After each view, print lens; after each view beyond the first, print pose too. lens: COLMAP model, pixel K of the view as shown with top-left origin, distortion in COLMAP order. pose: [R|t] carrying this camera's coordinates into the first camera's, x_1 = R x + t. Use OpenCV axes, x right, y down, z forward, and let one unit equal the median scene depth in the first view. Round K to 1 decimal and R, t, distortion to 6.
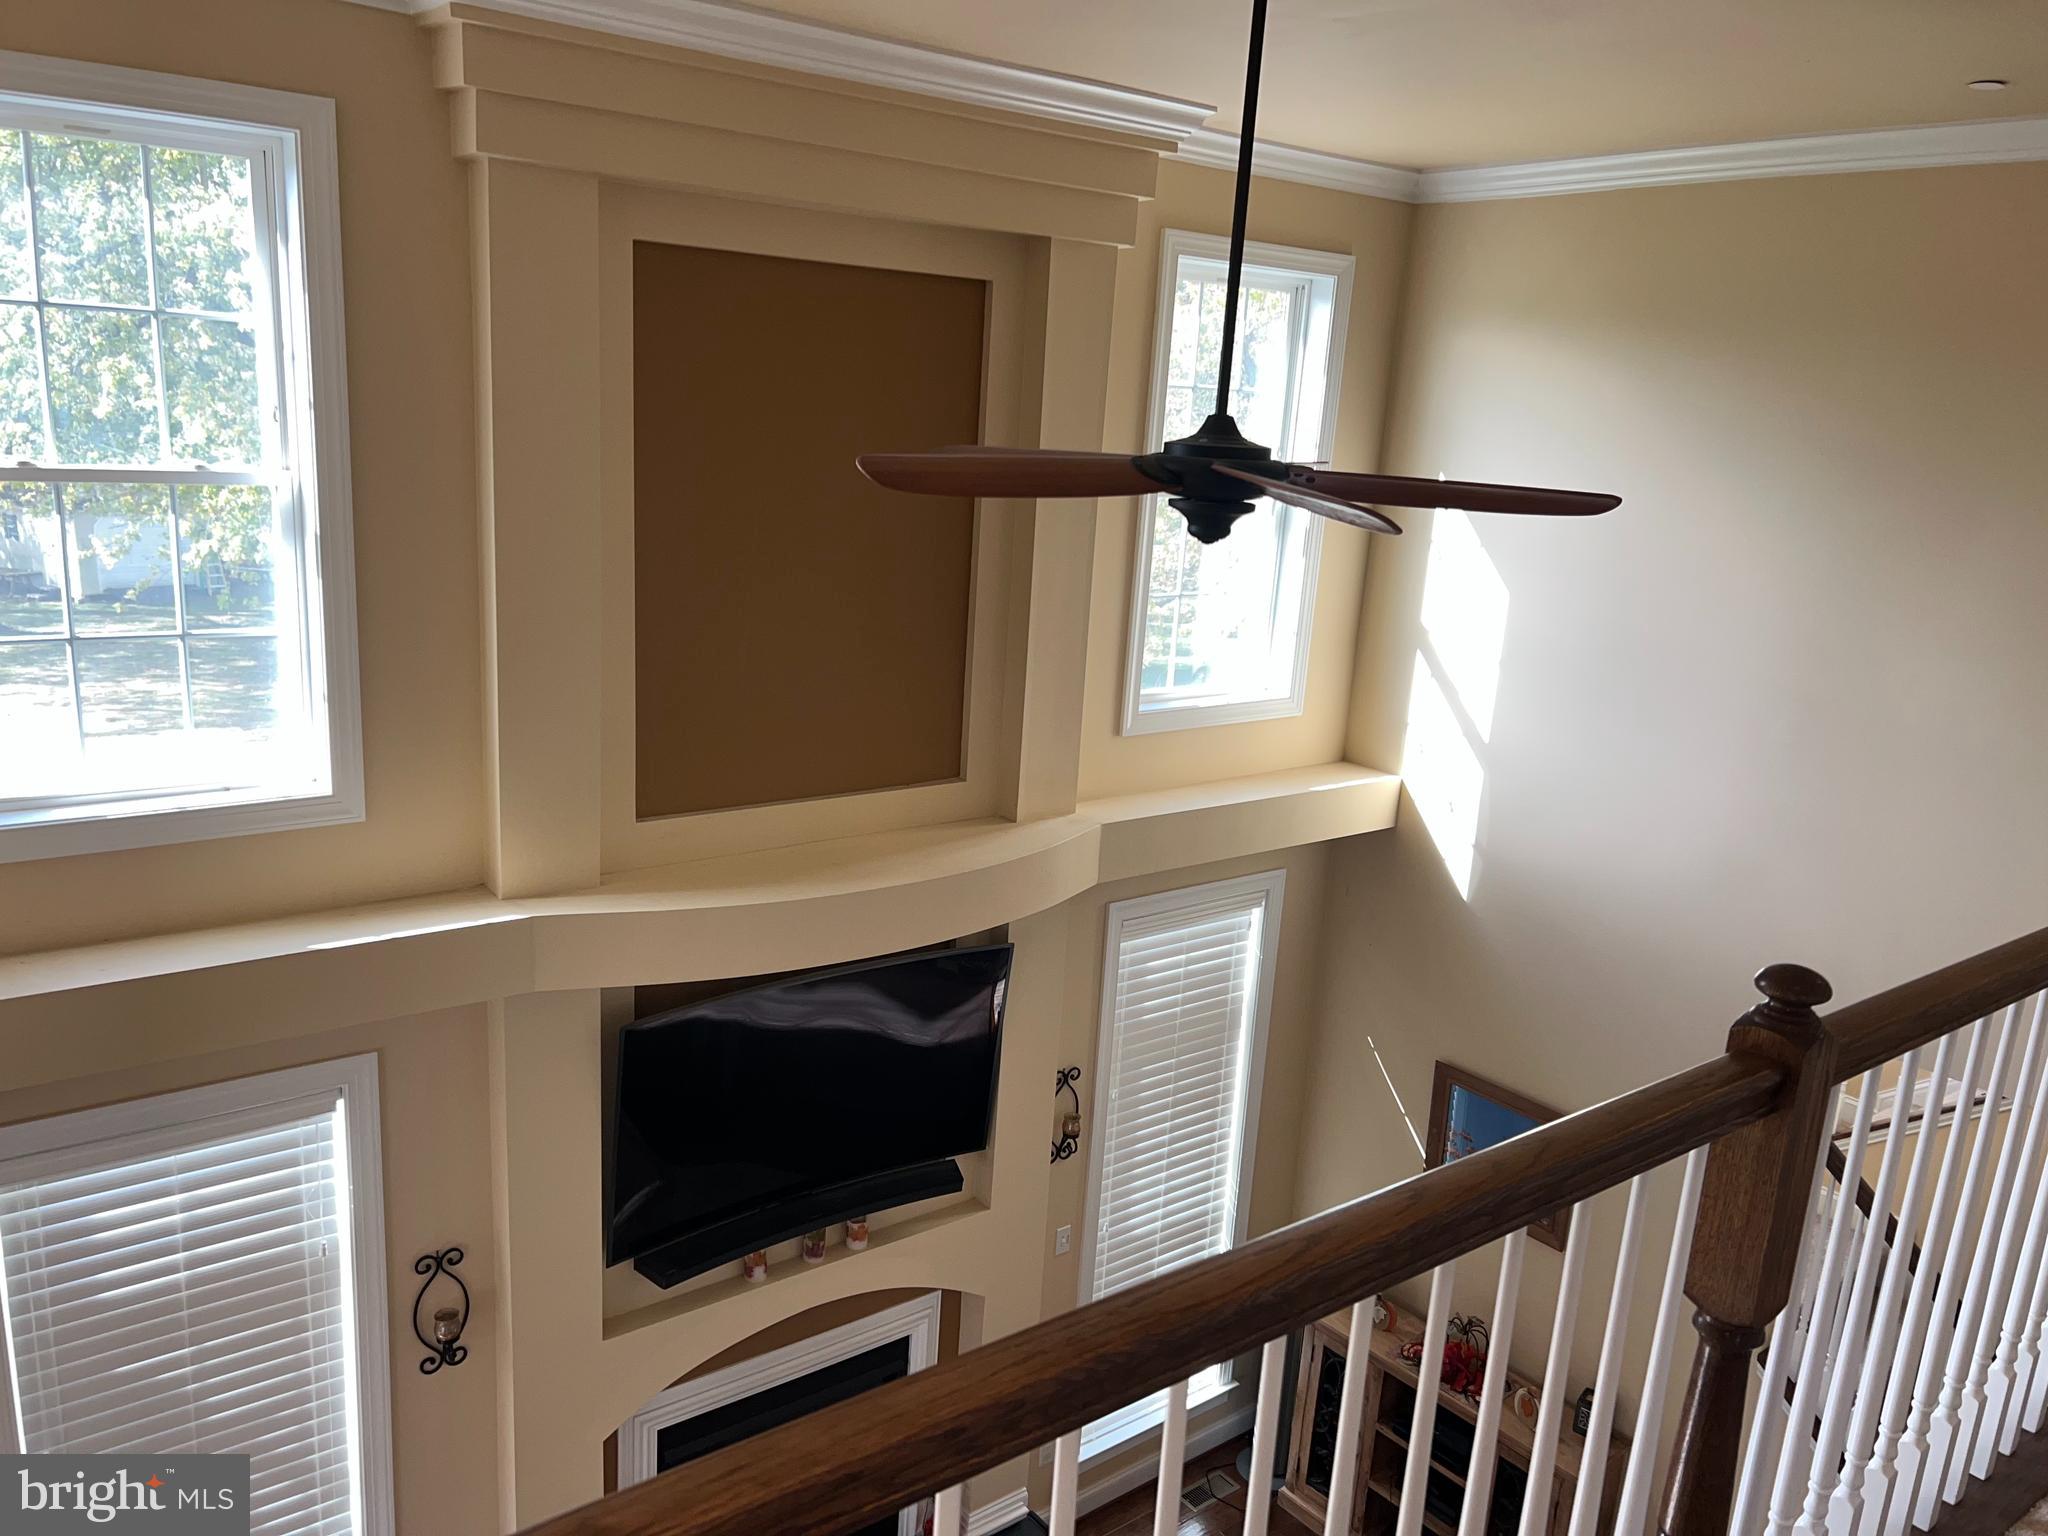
lens RADIAL K [[1525.6, 0, 1024.0], [0, 1525.6, 768.0], [0, 0, 1]] dist [0.083516, -0.145717]
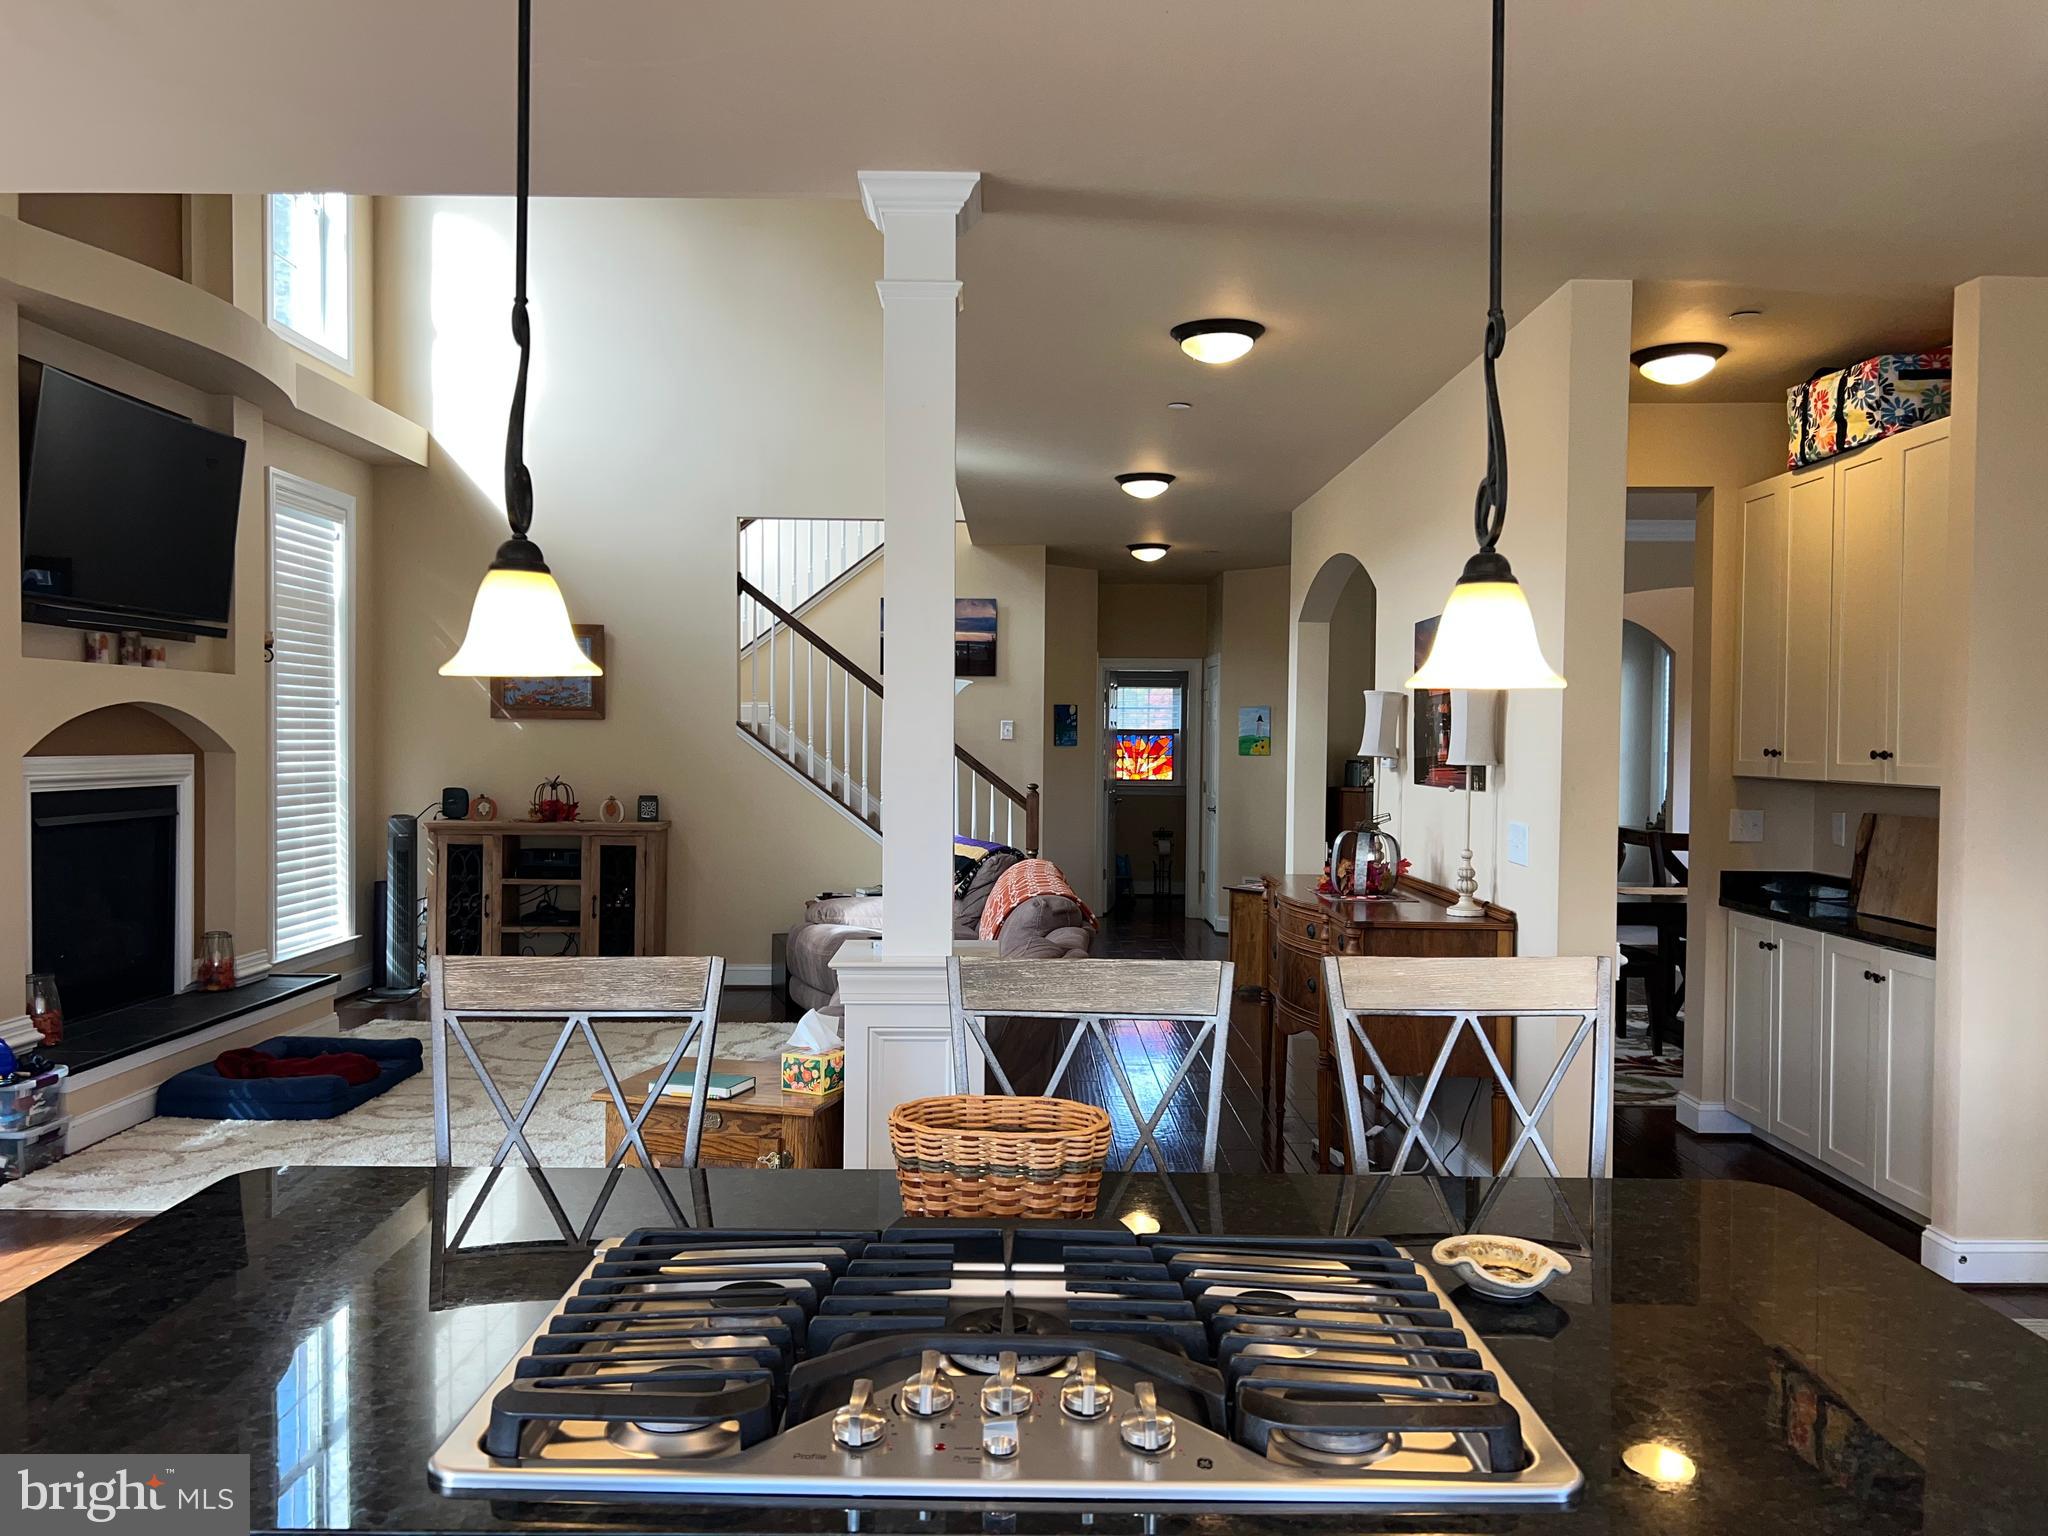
lens RADIAL K [[1525.6, 0, 1024.0], [0, 1525.6, 768.0], [0, 0, 1]] dist [0.083516, -0.145717]
pose [[0.604736, -0.063483, 0.793891, -0.749275], [0.223228, 0.970373, -0.092446, 0.739926], [-0.764502, 0.233124, 0.600991, -0.258560]]
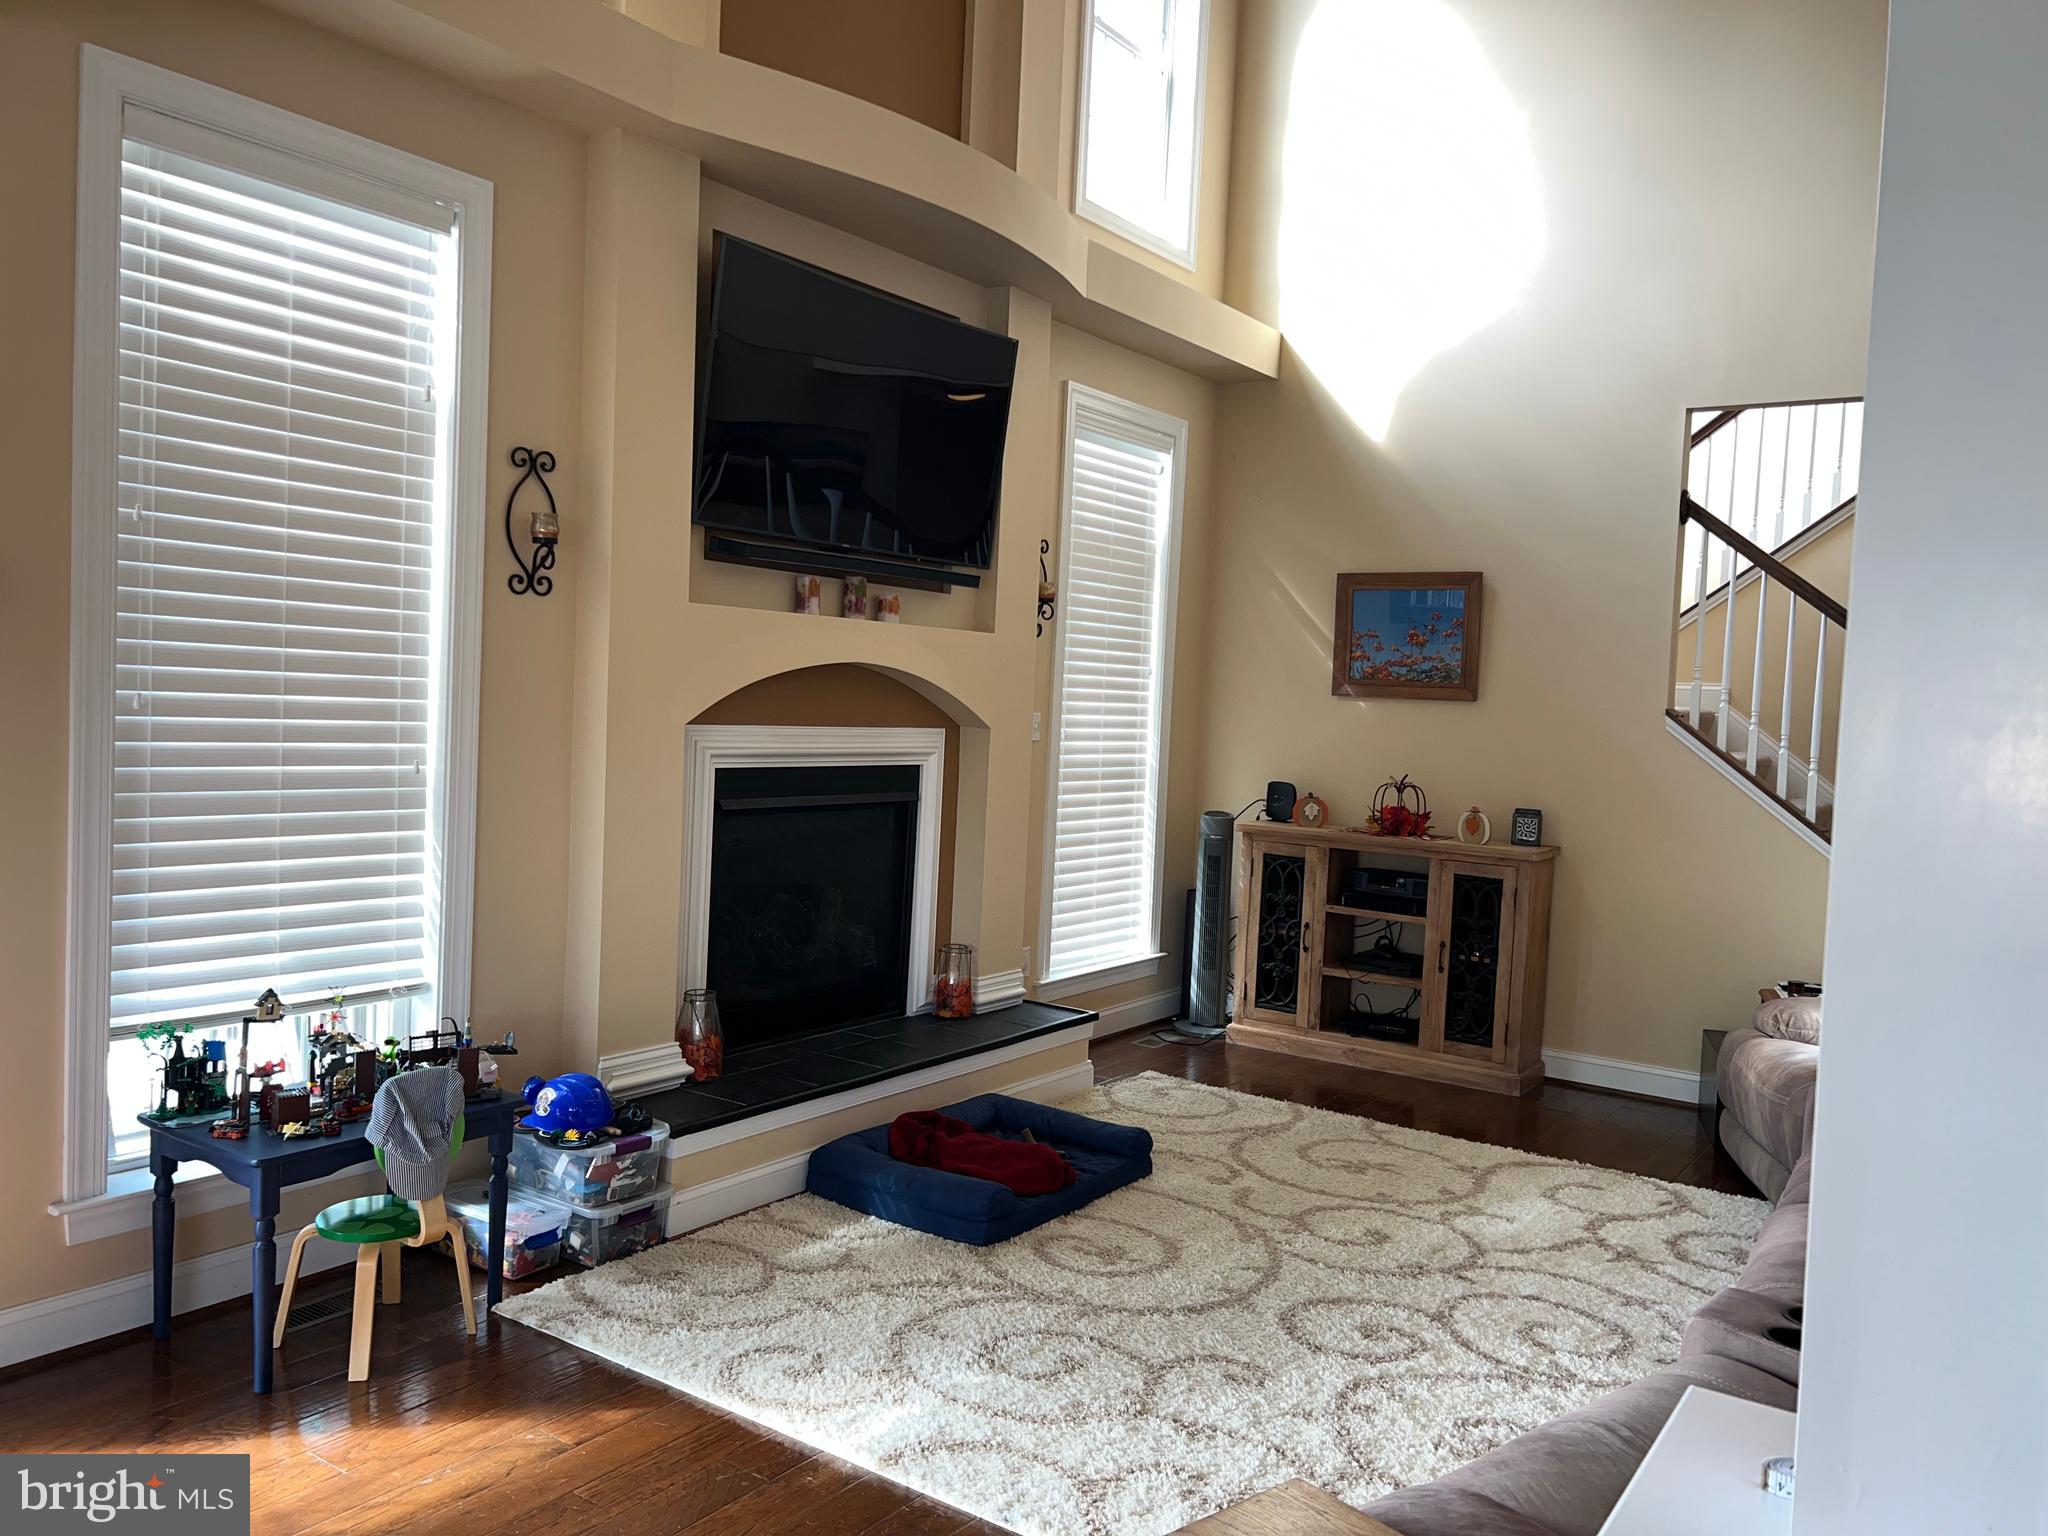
lens RADIAL K [[1525.6, 0, 1024.0], [0, 1525.6, 768.0], [0, 0, 1]] dist [0.083516, -0.145717]
pose [[0.955319, -0.025739, 0.294454, -0.361463], [0.080970, 0.980883, -0.176954, 0.664445], [-0.284270, 0.192890, 0.939140, 0.078444]]
